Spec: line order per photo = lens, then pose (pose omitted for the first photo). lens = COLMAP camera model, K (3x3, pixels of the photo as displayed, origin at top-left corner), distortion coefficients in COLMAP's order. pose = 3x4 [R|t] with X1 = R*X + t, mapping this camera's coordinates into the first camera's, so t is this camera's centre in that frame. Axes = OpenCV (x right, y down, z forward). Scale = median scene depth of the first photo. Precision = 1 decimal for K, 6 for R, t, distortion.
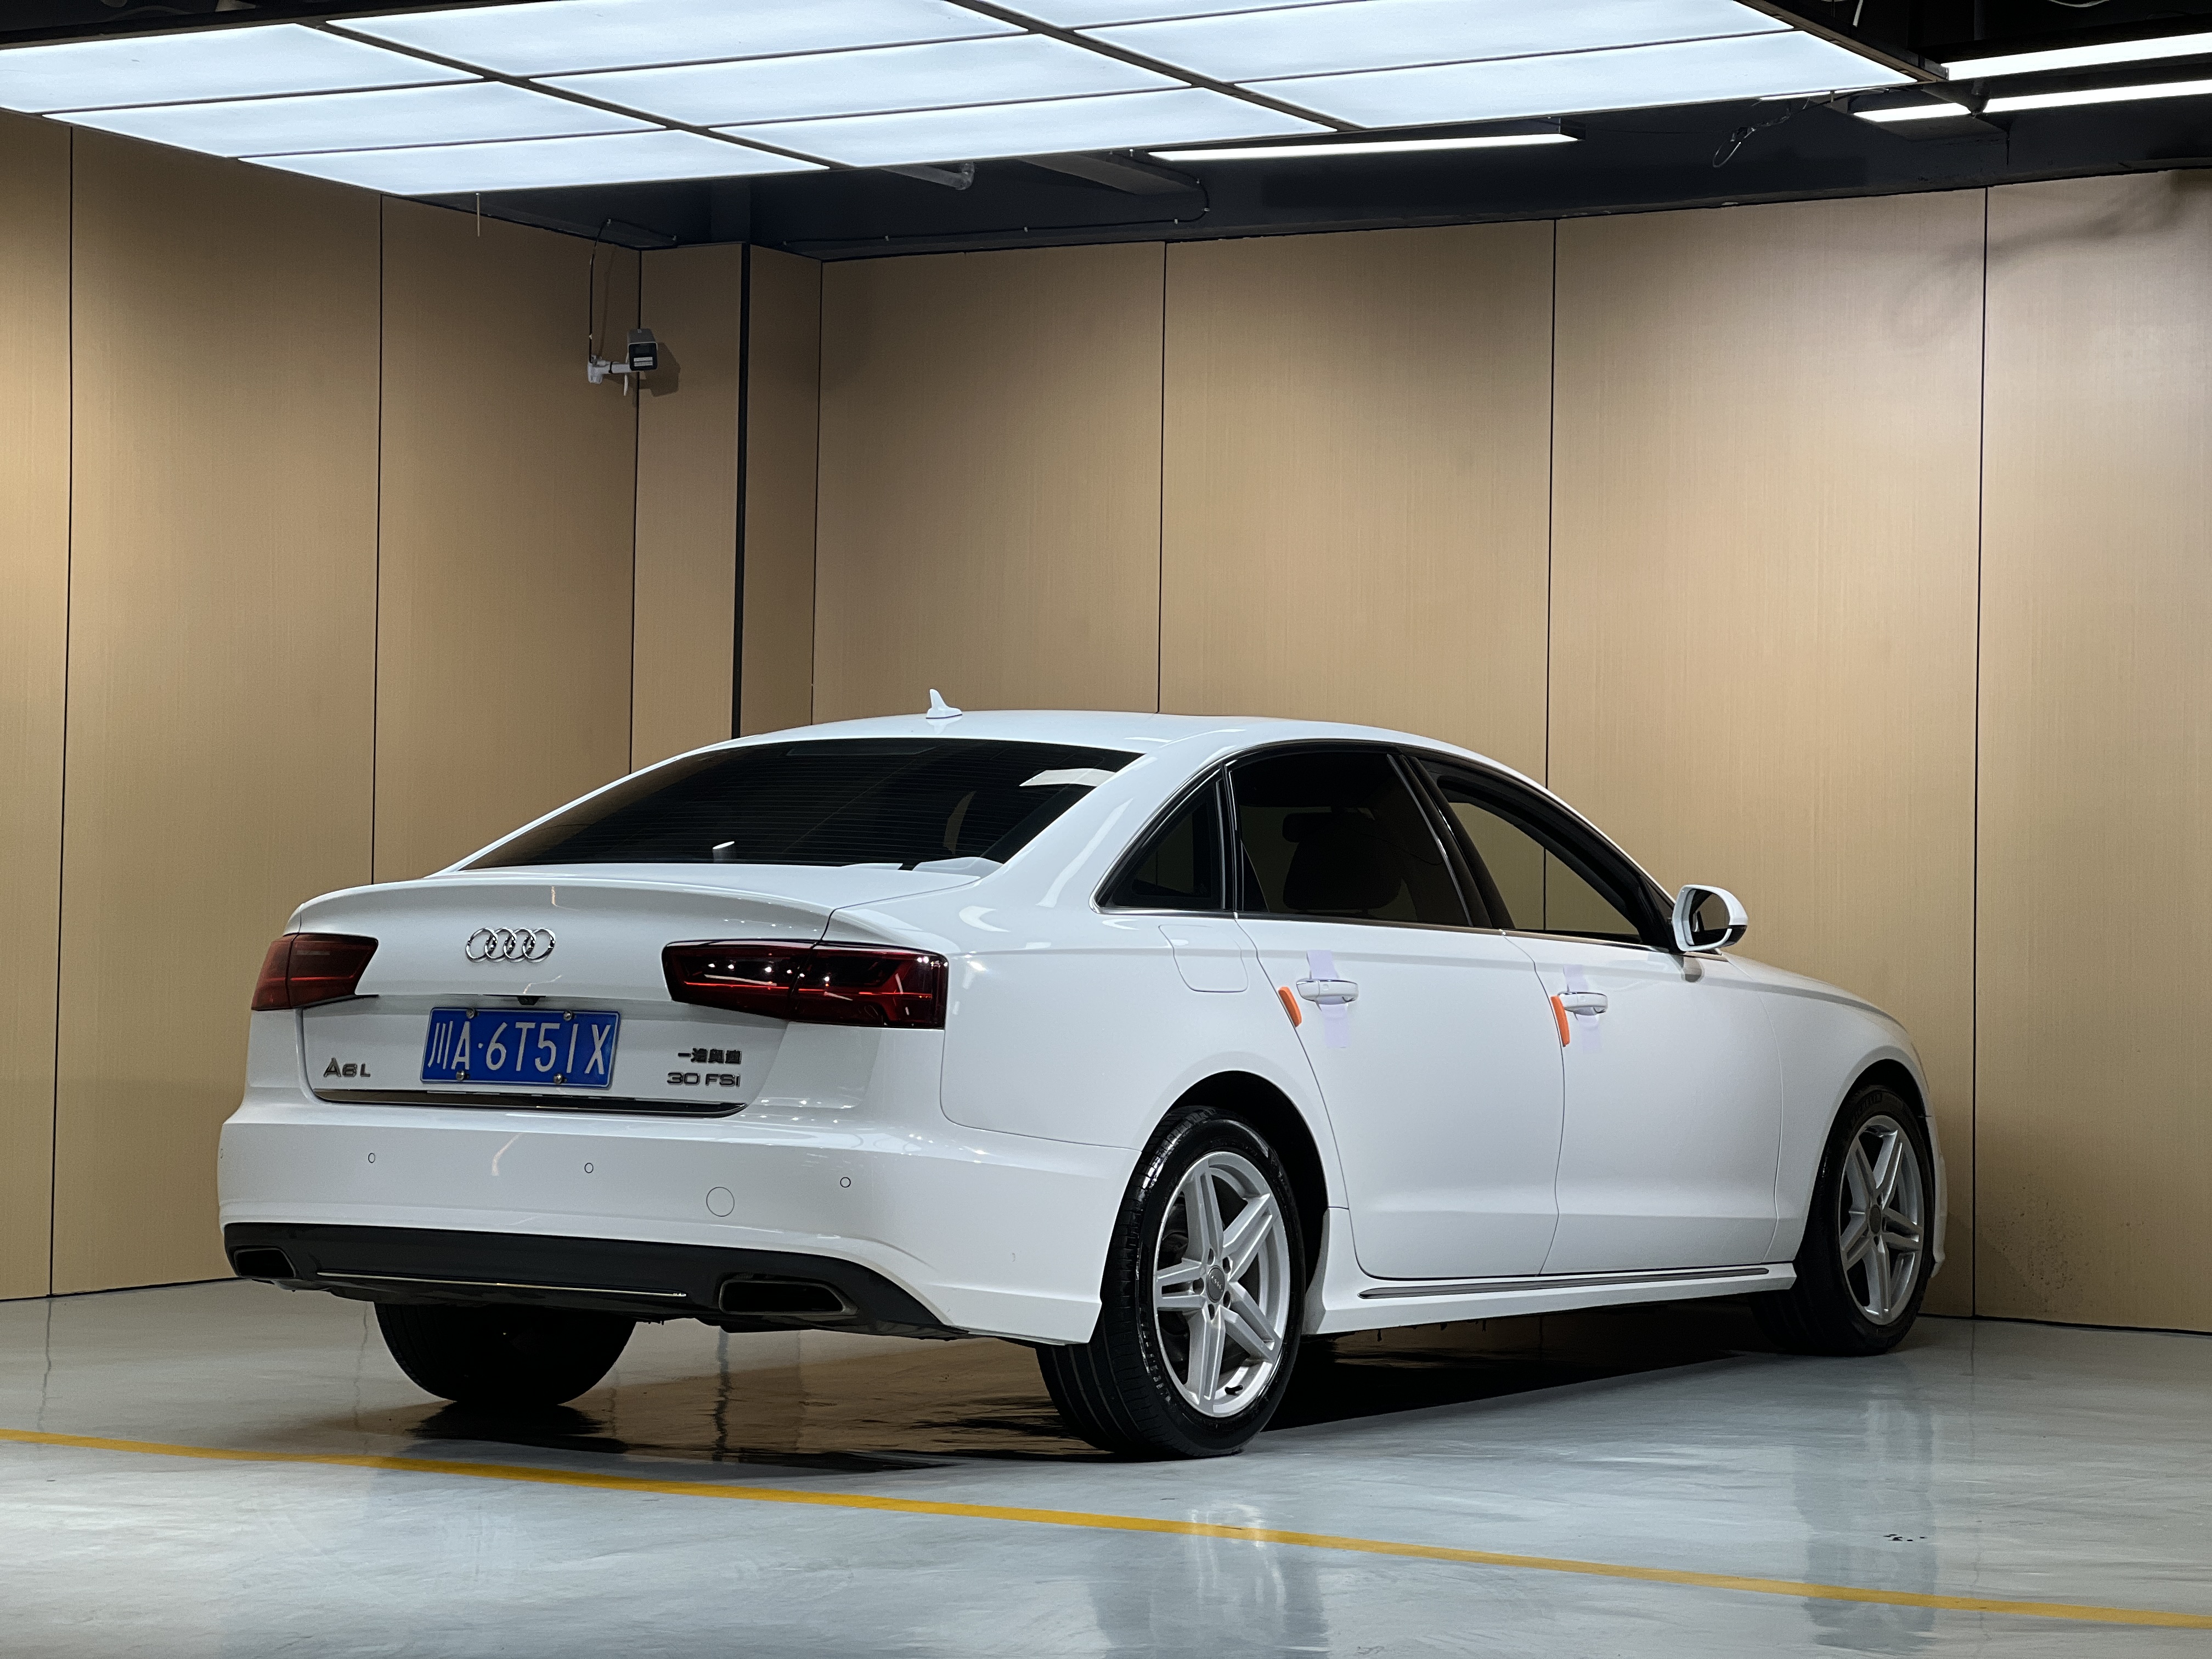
lens RADIAL K [[4844.0, 0, 1075.9], [0, 4844.0, 768.3], [0, 0, 1]] dist [0.176537, 0.000000]
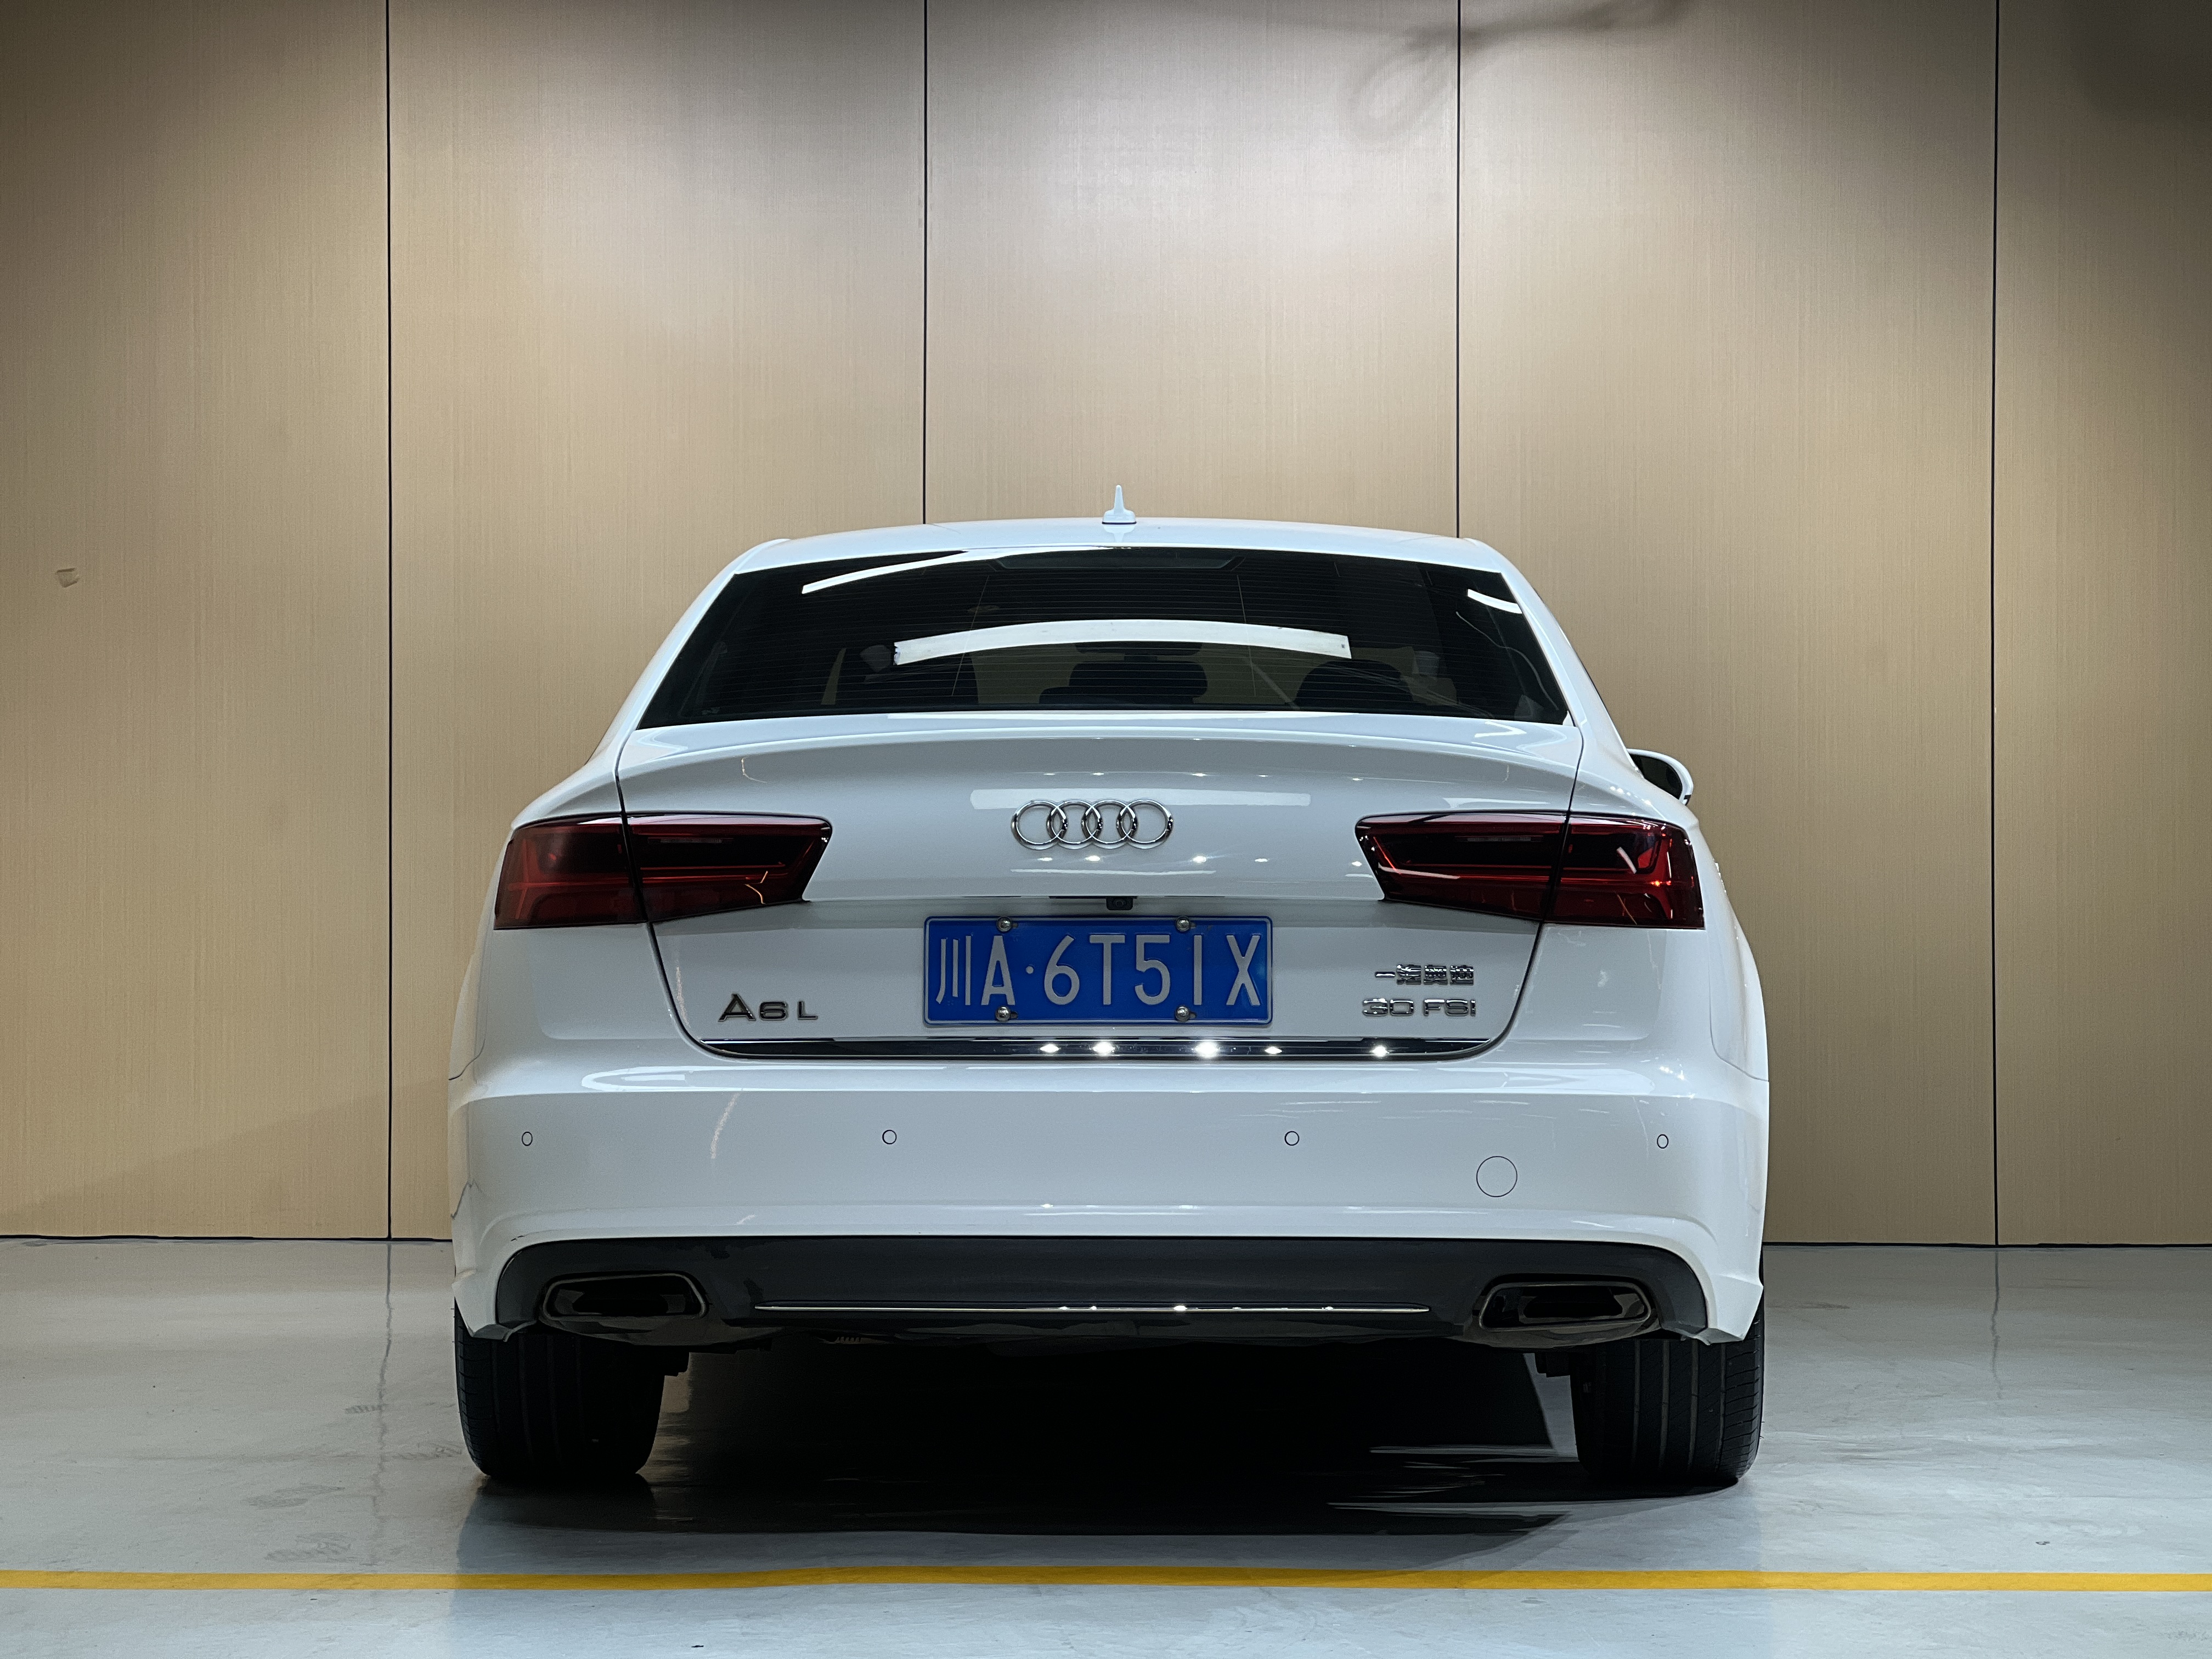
lens RADIAL K [[4844.0, 0, 1101.9], [0, 4844.0, 837.5], [0, 0, 1]] dist [0.176537, 0.000000]
pose [[0.860561, -0.012185, 0.509202, -0.470465], [-0.005103, 0.999457, 0.032541, 0.015531], [-0.509323, -0.030602, 0.860031, 0.399700]]
